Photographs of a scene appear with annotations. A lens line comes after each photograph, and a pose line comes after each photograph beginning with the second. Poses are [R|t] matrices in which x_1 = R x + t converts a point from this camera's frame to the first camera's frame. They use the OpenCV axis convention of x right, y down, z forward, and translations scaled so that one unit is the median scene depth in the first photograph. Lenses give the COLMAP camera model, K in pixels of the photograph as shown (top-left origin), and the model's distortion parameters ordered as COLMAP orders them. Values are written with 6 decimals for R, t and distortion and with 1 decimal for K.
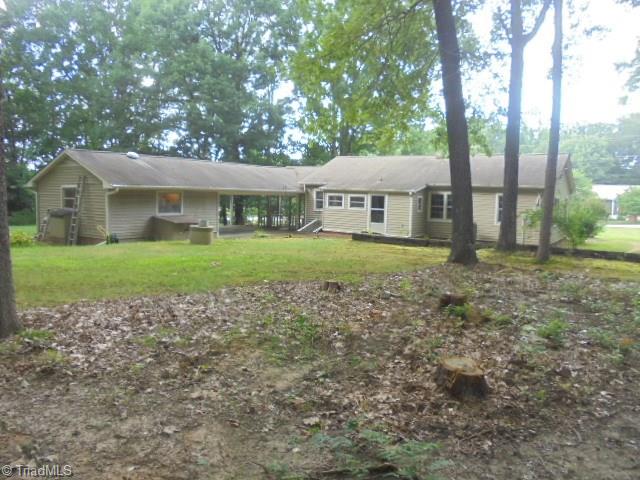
lens RADIAL K [[490.8, 0, 315.1], [0, 490.8, 238.8], [0, 0, 1]] dist [-0.101421, 0.086686]
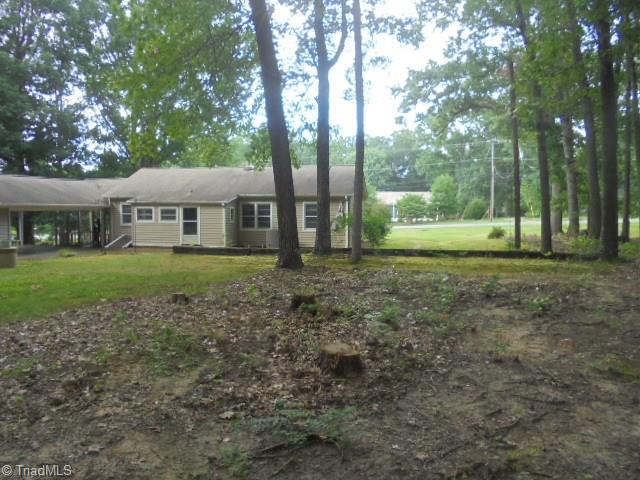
lens RADIAL K [[490.8, 0, 317.7], [0, 490.8, 239.0], [0, 0, 1]] dist [-0.101421, 0.086686]
pose [[0.919083, -0.050271, 0.390844, -0.030135], [0.058591, 0.998238, -0.009385, 0.000046], [-0.389683, 0.031526, 0.920409, -0.013344]]
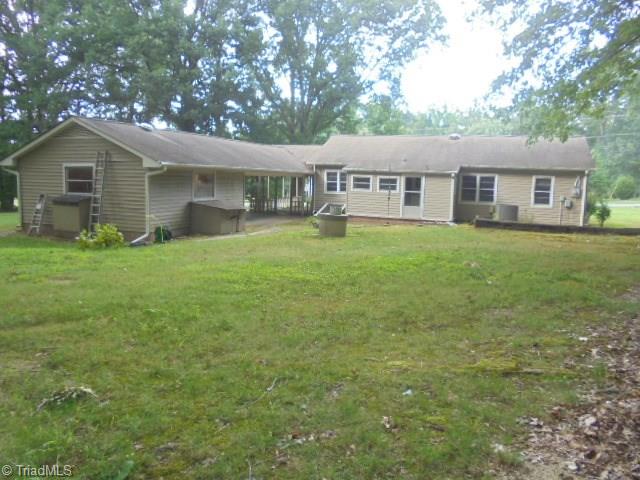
lens RADIAL K [[490.8, 0, 319.8], [0, 490.8, 235.1], [0, 0, 1]] dist [-0.101421, 0.086686]
pose [[0.970700, -0.027716, 0.238693, -0.358481], [0.020621, 0.999270, 0.032170, -0.014713], [-0.239410, -0.026305, 0.970562, 0.172088]]
